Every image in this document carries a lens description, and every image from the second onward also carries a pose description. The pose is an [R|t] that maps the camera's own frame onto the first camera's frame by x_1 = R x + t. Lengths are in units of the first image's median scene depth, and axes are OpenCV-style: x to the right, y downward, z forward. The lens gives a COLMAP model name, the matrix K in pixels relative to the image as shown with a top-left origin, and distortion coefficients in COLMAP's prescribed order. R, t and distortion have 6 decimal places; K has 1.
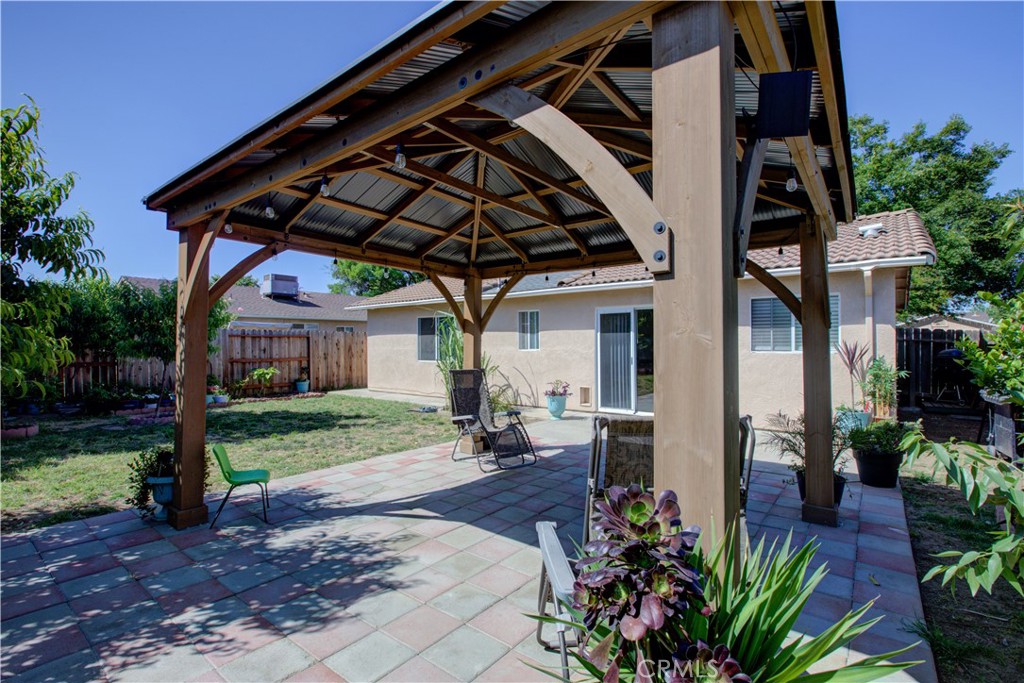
lens RADIAL K [[470.5, 0, 521.1], [0, 470.5, 342.2], [0, 0, 1]] dist [-0.001982, 0.000858]
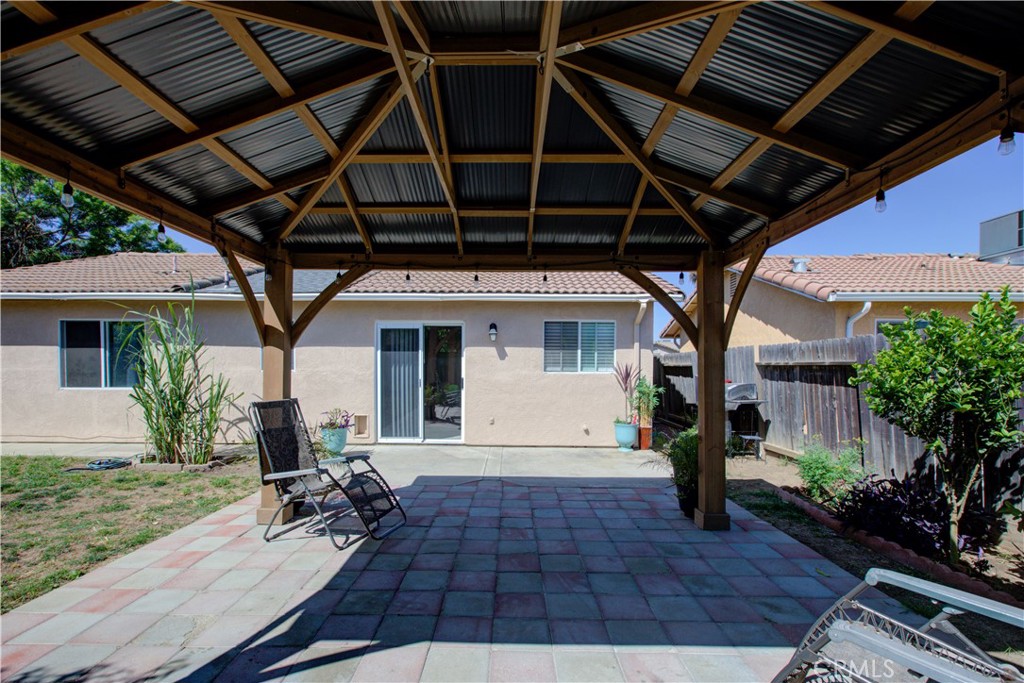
lens RADIAL K [[470.5, 0, 483.8], [0, 470.5, 373.7], [0, 0, 1]] dist [-0.001982, 0.000858]
pose [[0.795701, -0.005393, 0.605665, -0.280743], [-0.008667, 0.999757, 0.020289, 0.003701], [-0.605627, -0.021393, 0.795461, 0.285961]]
